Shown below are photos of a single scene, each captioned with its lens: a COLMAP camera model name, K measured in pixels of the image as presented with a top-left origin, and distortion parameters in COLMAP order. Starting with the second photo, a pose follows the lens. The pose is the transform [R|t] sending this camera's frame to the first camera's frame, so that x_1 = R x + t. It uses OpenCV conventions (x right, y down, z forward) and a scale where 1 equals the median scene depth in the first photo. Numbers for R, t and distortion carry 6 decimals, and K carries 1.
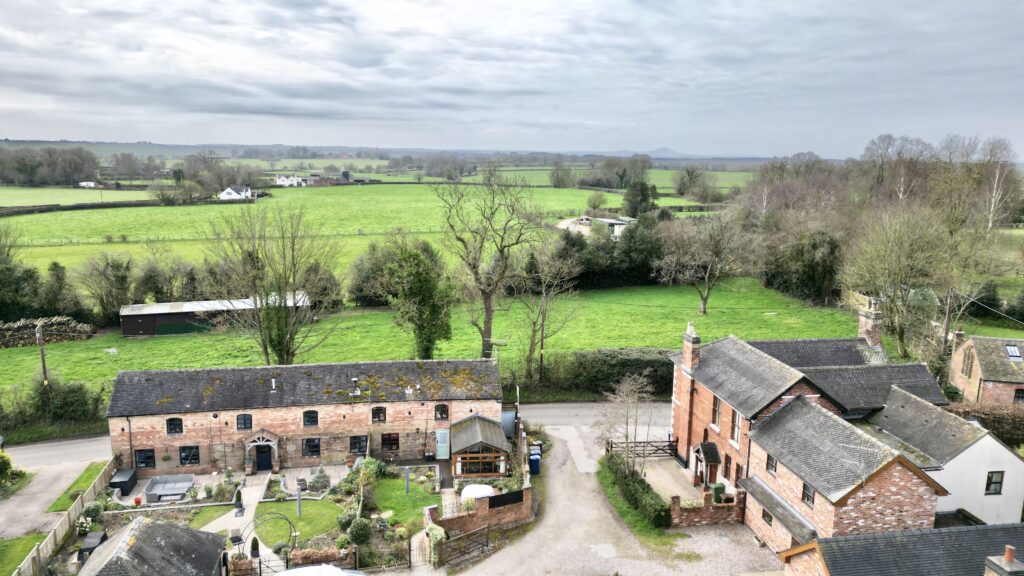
lens RADIAL K [[708.1, 0, 514.4], [0, 708.1, 290.8], [0, 0, 1]] dist [0.098346, -0.118862]
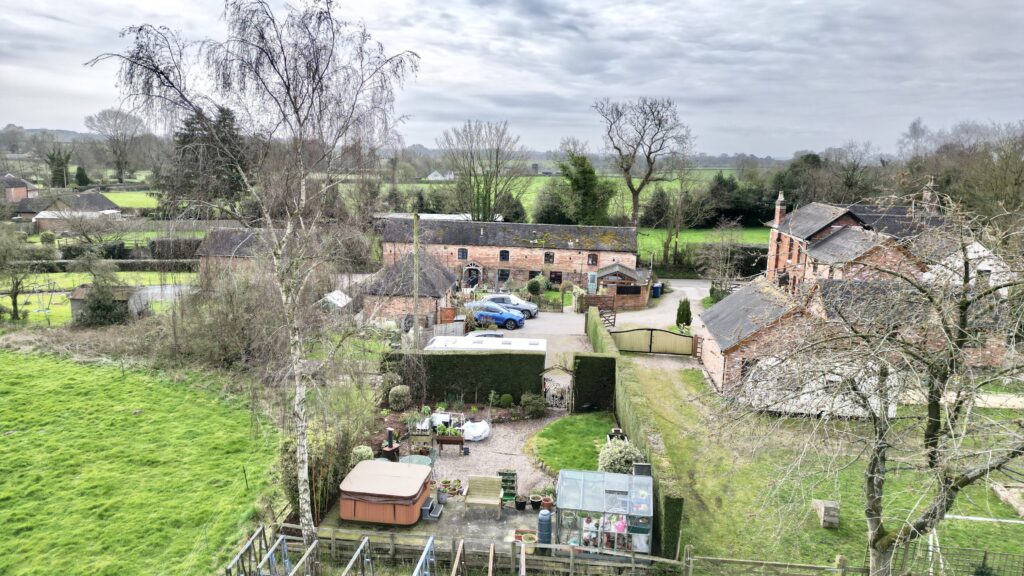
lens RADIAL K [[708.1, 0, 514.4], [0, 708.1, 290.8], [0, 0, 1]] dist [0.098346, -0.118862]
pose [[0.966838, 0.056078, -0.249158, 0.101741], [-0.057101, 0.998364, 0.003125, 0.238977], [0.248926, 0.011206, 0.968458, -0.402607]]
